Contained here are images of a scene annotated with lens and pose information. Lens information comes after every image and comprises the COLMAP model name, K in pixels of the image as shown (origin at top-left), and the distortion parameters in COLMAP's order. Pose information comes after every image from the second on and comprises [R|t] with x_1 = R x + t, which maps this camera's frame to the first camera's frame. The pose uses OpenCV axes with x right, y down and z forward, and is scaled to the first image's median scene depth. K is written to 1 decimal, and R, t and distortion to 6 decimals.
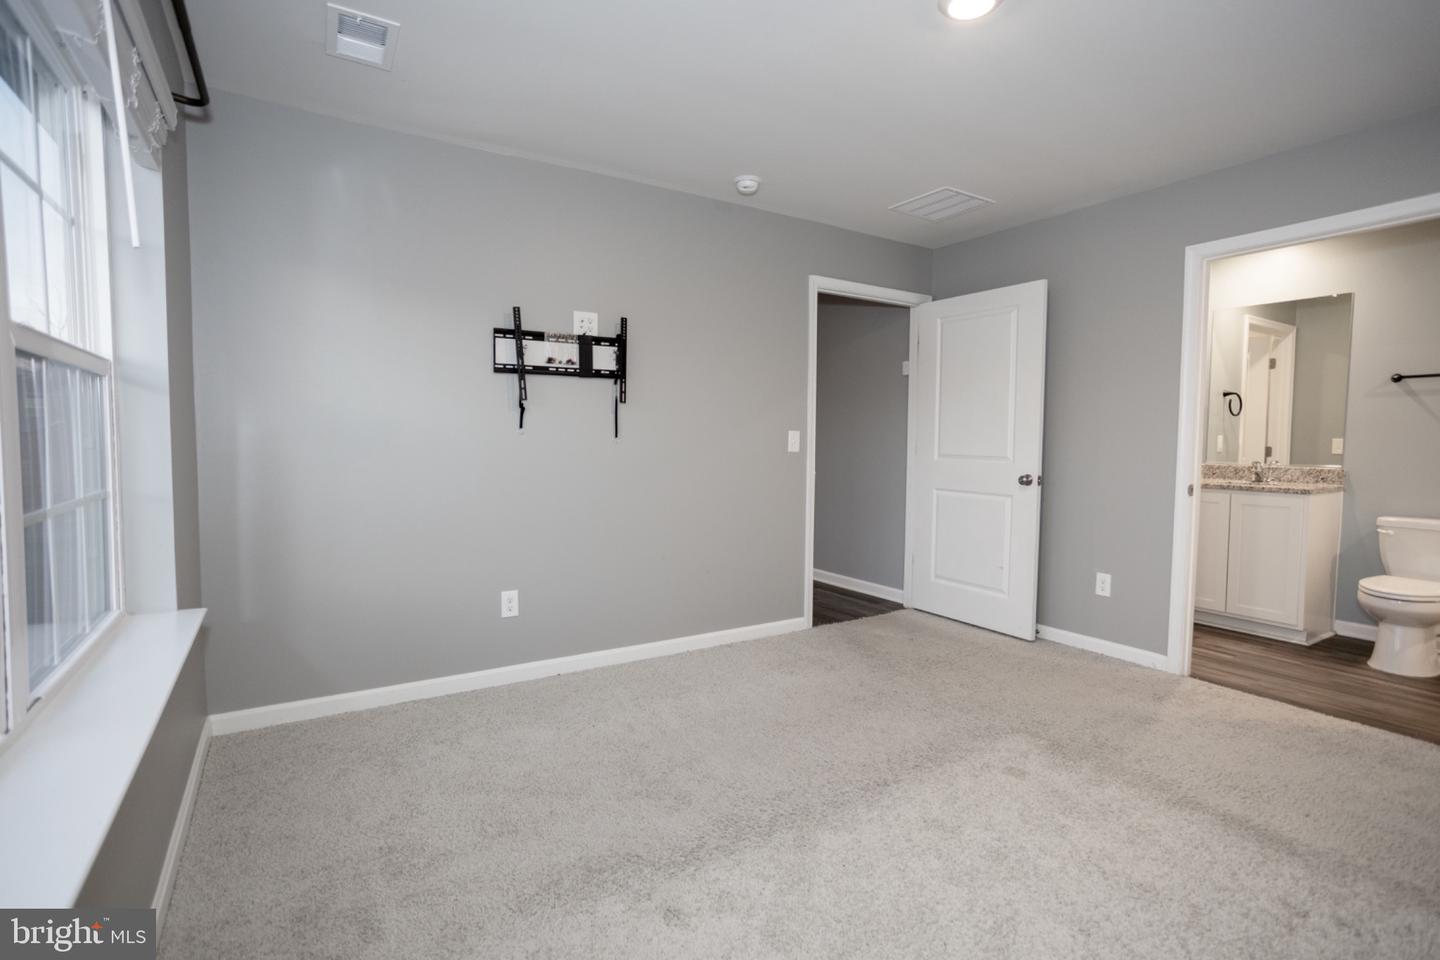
lens RADIAL K [[661.3, 0, 755.7], [0, 661.3, 472.7], [0, 0, 1]] dist [0.017146, 0.001986]
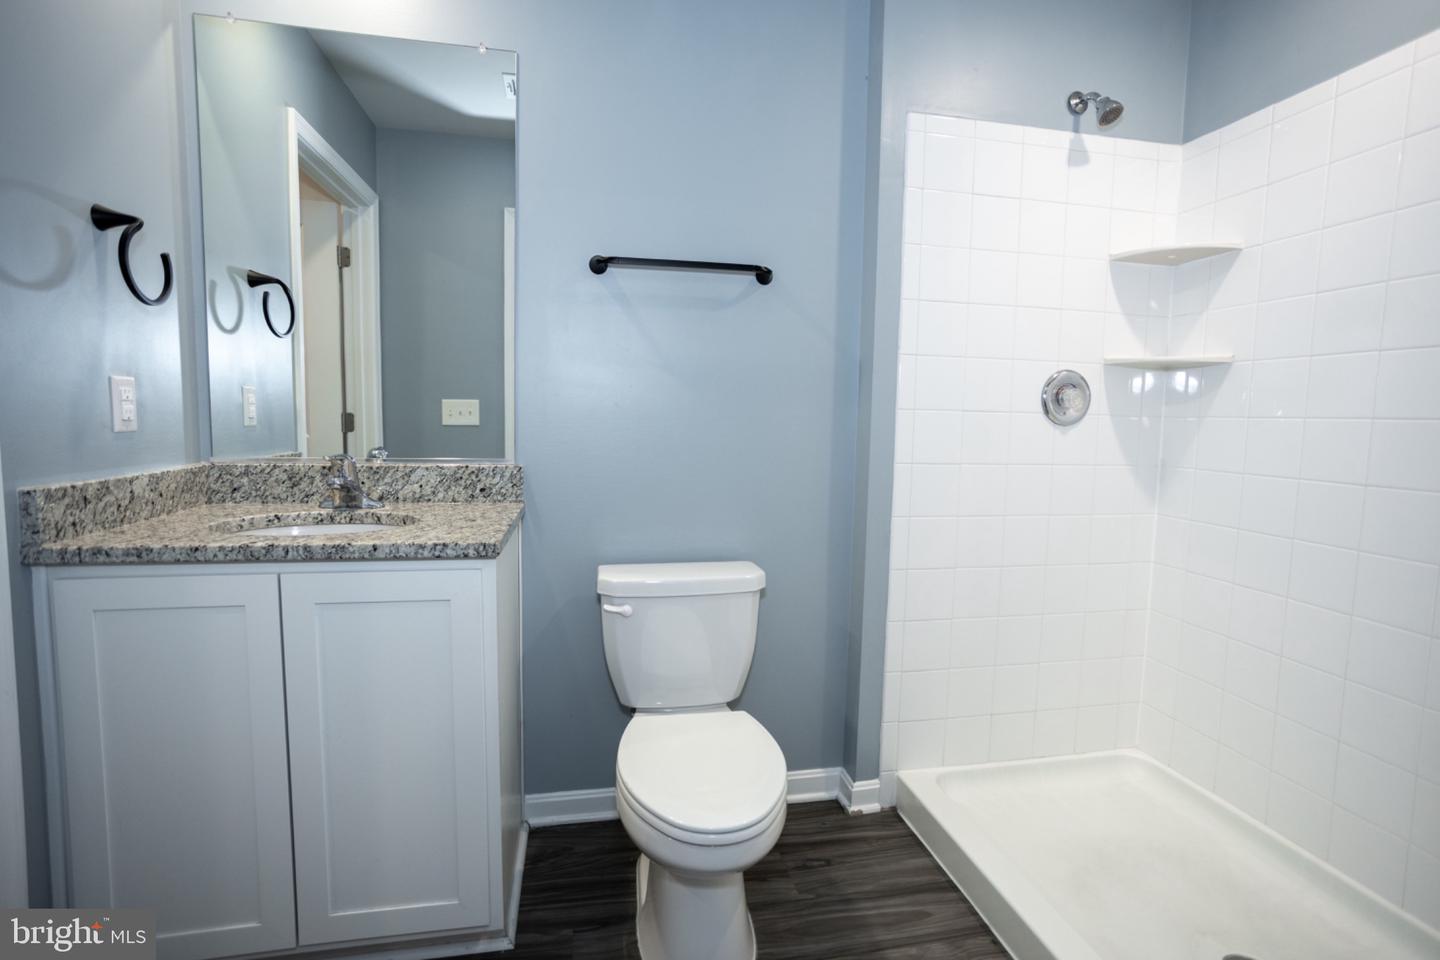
lens RADIAL K [[697.4, 0, 722.0], [0, 697.4, 473.4], [0, 0, 1]] dist [-0.036607, 0.022791]
pose [[0.389376, -0.080361, 0.917567, 0.545643], [0.035637, 0.996755, 0.072173, -0.029615], [-0.920389, 0.004597, 0.390976, 0.746062]]
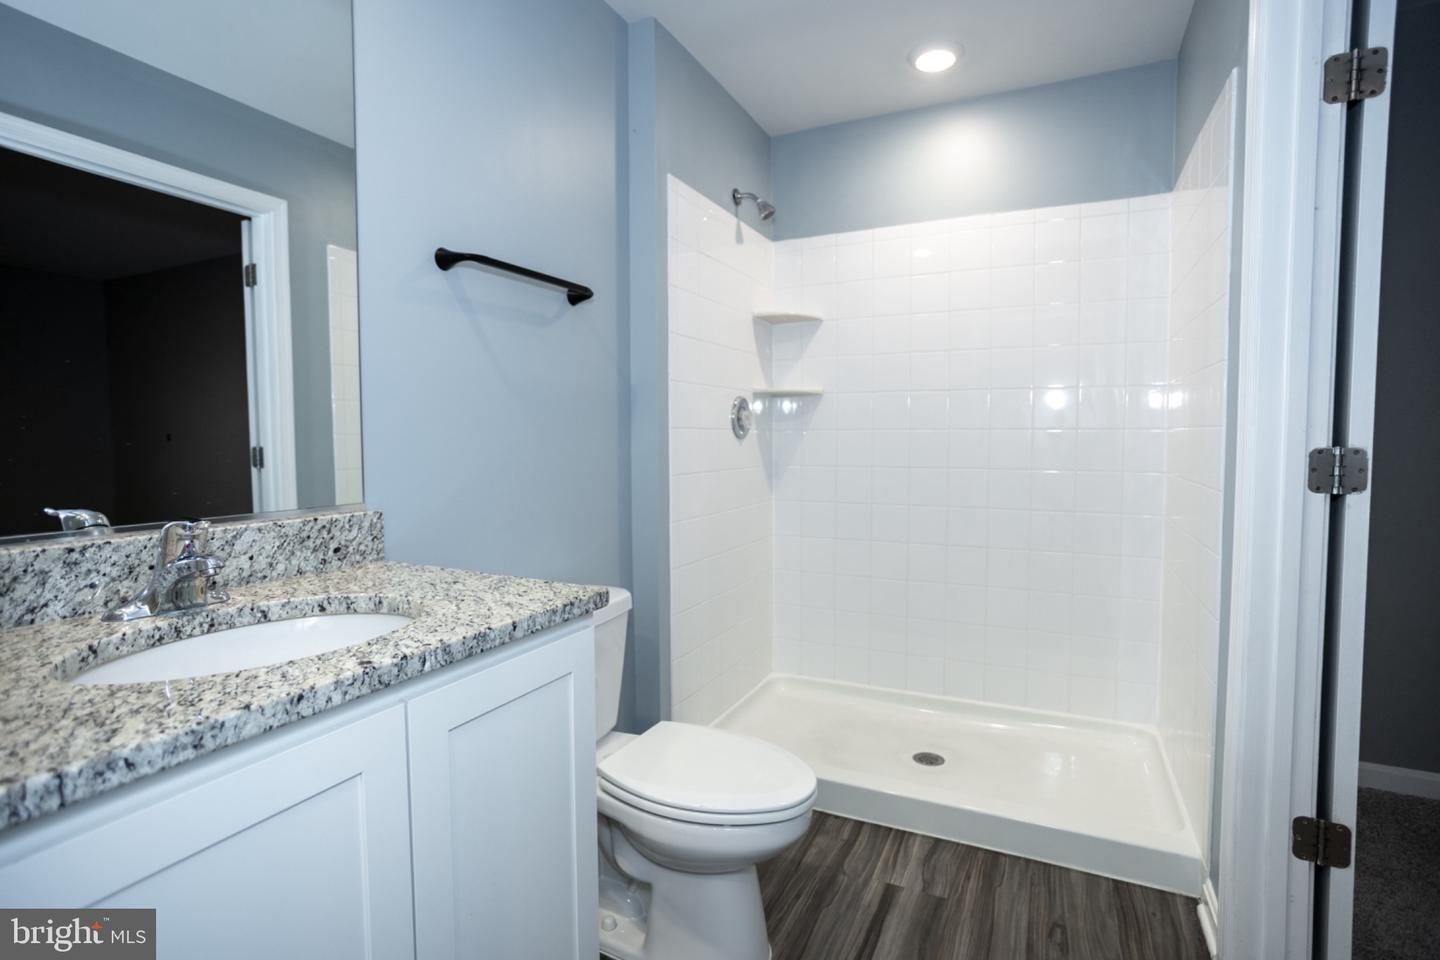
lens RADIAL K [[697.4, 0, 722.9], [0, 697.4, 477.6], [0, 0, 1]] dist [-0.036607, 0.022791]
pose [[-0.495746, -0.051626, 0.866932, 0.537292], [0.056226, 0.994229, 0.091359, -0.044696], [-0.866646, 0.094034, -0.489982, 1.079099]]
